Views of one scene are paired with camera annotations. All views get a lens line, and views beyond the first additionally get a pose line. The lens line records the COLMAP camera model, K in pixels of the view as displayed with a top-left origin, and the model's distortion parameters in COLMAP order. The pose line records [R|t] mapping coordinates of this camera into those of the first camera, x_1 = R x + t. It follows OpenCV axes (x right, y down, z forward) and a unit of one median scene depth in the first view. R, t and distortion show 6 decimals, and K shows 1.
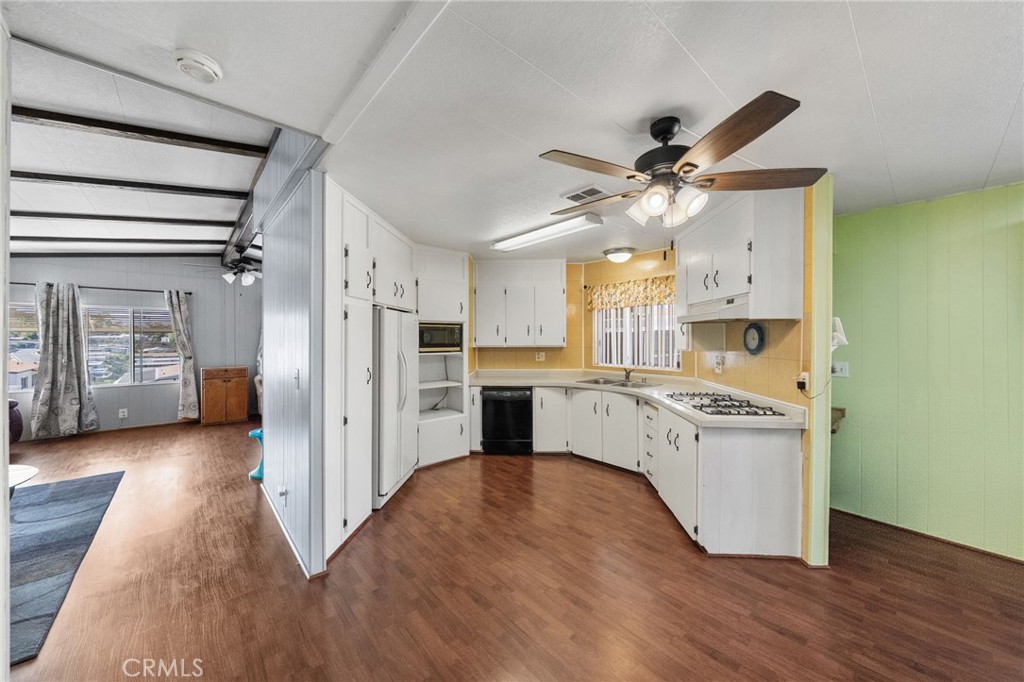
lens RADIAL K [[370.6, 0, 514.6], [0, 370.6, 337.8], [0, 0, 1]] dist [-0.000524, -0.000072]
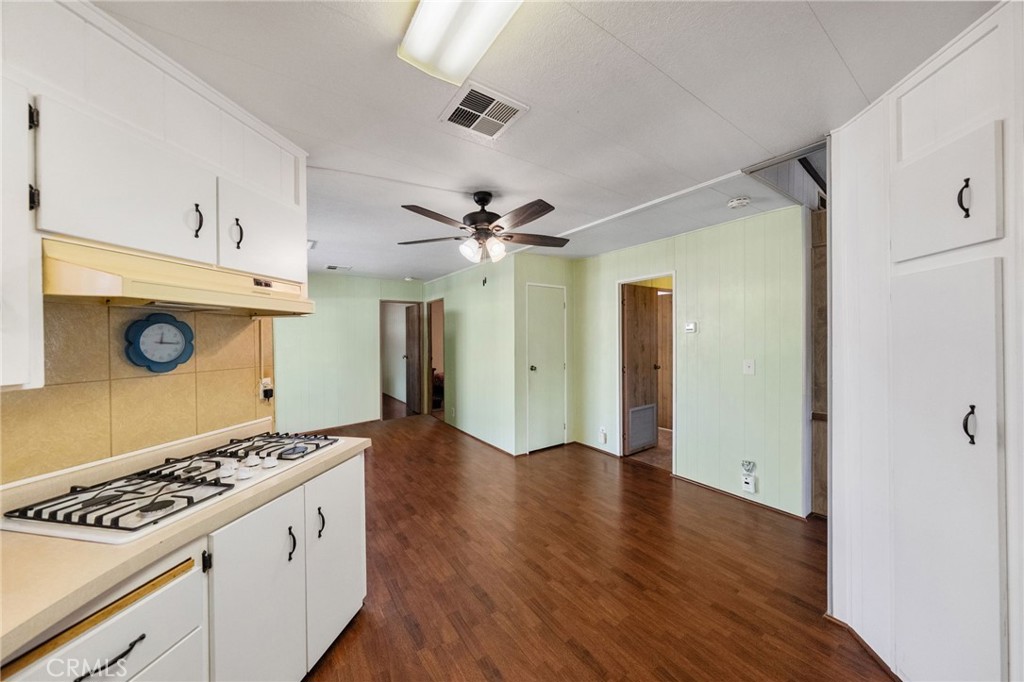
lens RADIAL K [[350.6, 0, 514.6], [0, 350.6, 341.6], [0, 0, 1]] dist [-0.000307, 0.000032]
pose [[-0.993359, 0.006413, 0.114878, 0.050340], [0.007855, 0.999896, 0.012104, -0.000826], [-0.114788, 0.012926, -0.993306, 0.983235]]
